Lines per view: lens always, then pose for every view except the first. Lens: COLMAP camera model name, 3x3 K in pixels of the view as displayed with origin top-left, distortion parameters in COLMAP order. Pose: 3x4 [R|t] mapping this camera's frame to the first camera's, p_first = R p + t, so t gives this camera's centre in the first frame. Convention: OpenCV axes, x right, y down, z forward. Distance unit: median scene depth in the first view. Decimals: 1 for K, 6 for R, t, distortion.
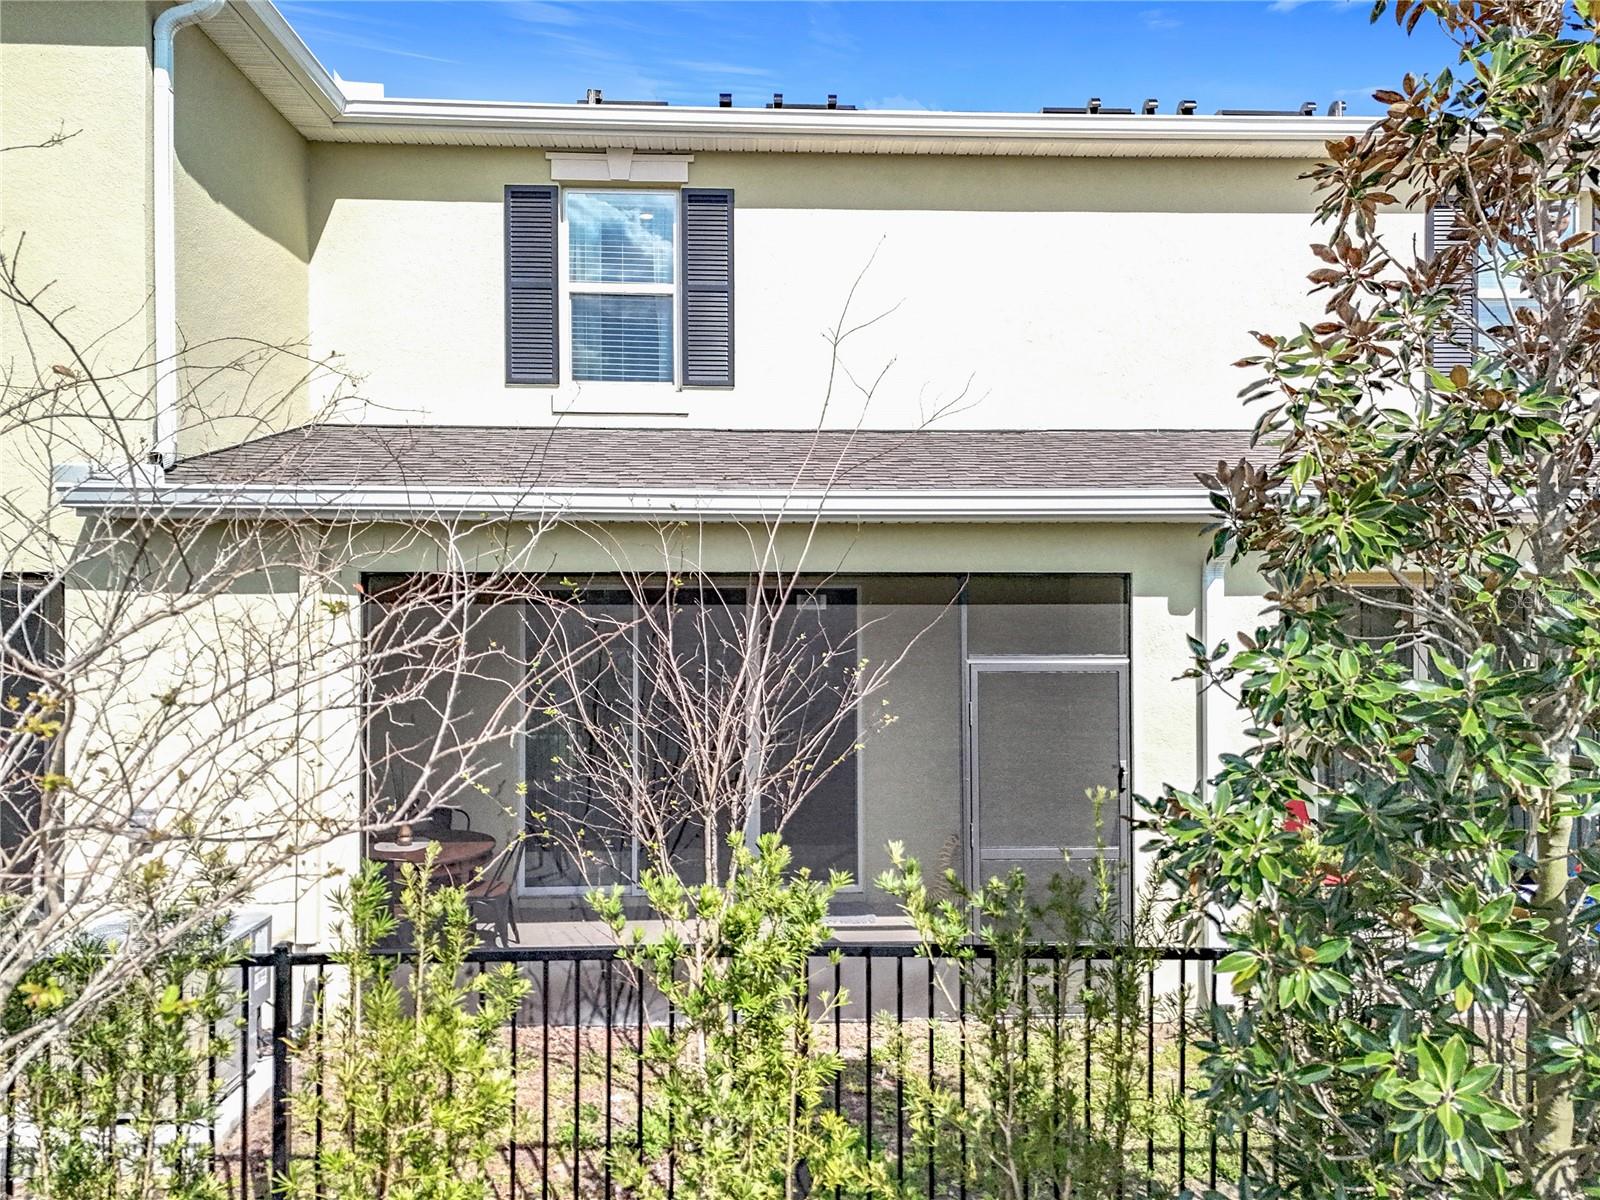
lens RADIAL K [[1242.7, 0, 800.9], [0, 1242.7, 572.5], [0, 0, 1]] dist [0.065960, -0.203539]
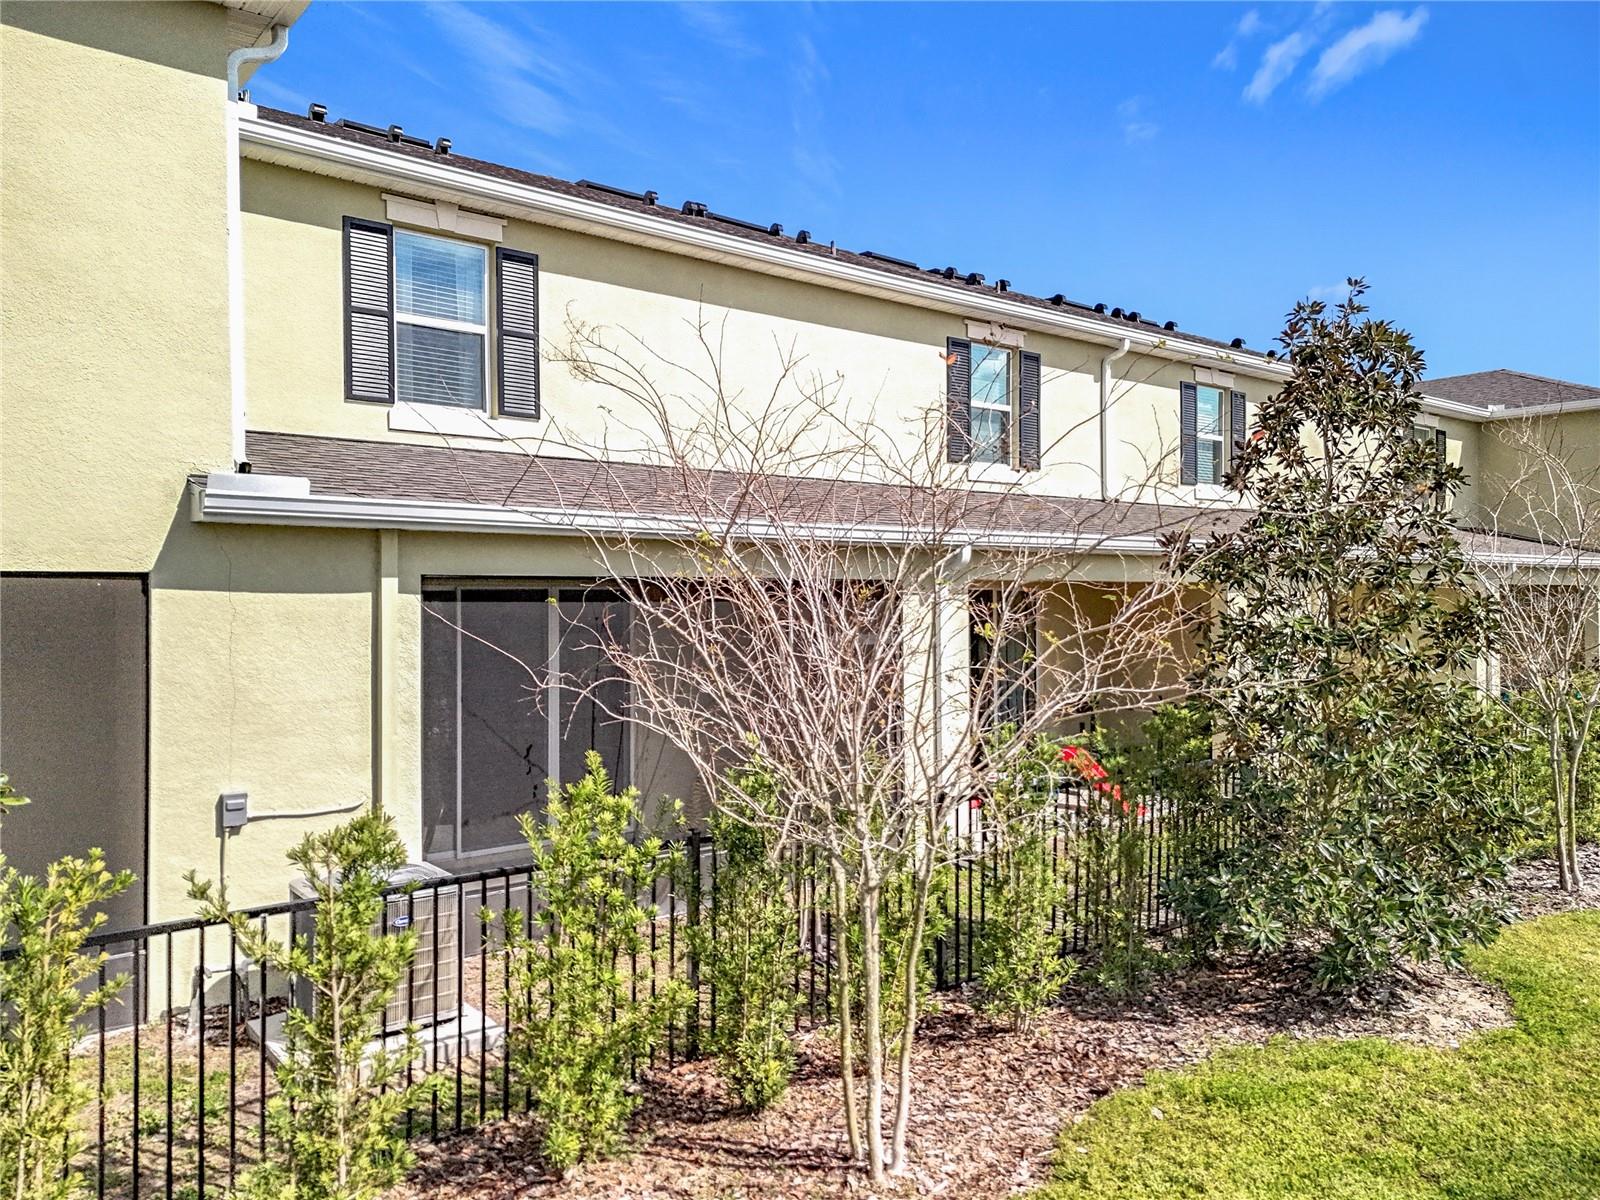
lens RADIAL K [[1102.5, 0, 800.0], [0, 1102.5, 600.0], [0, 0, 1]] dist [0.003182, -0.053785]
pose [[0.806632, -0.007644, 0.591005, -0.482471], [-0.008034, 0.999682, 0.023895, -0.002894], [-0.591000, -0.024022, 0.806314, -0.009827]]
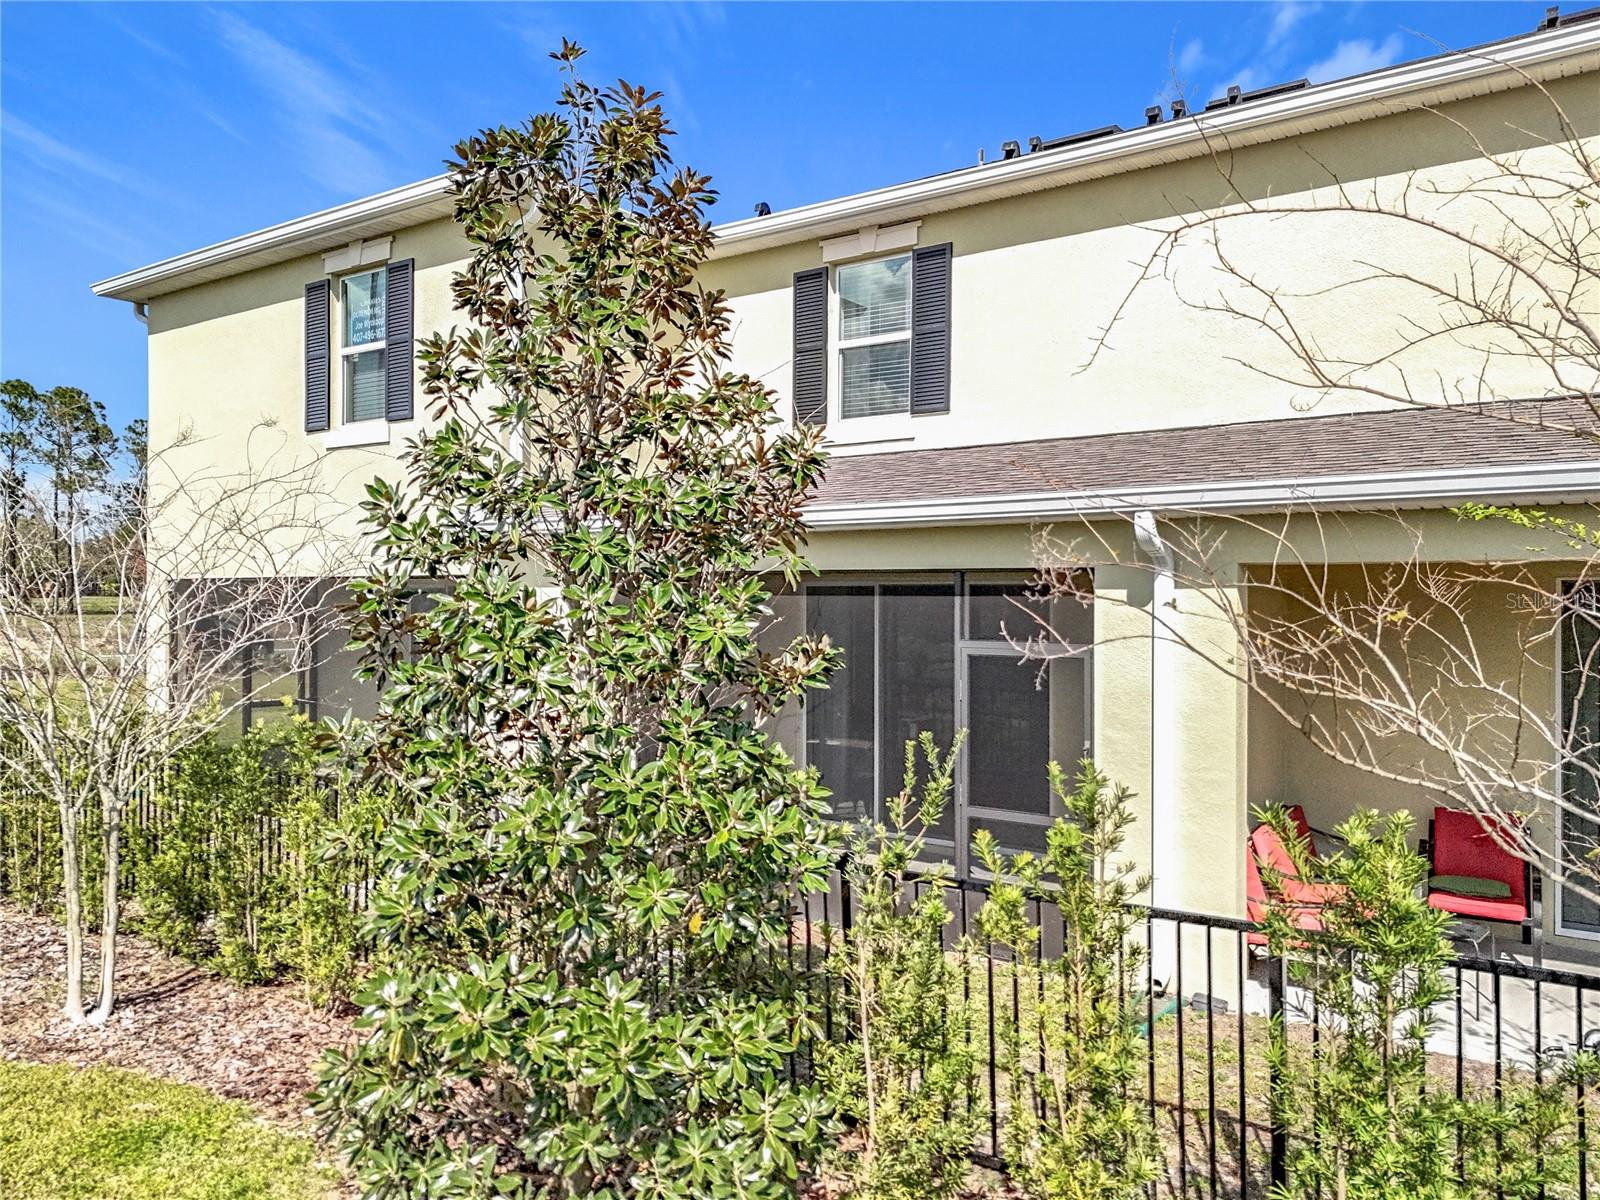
lens RADIAL K [[1190.1, 0, 800.0], [0, 1190.1, 600.0], [0, 0, 1]] dist [0.074388, -0.080832]
pose [[0.788455, 0.002299, -0.615088, 0.531207], [0.015155, 0.999617, 0.023162, 0.000722], [0.614906, -0.027584, 0.788118, 0.015988]]
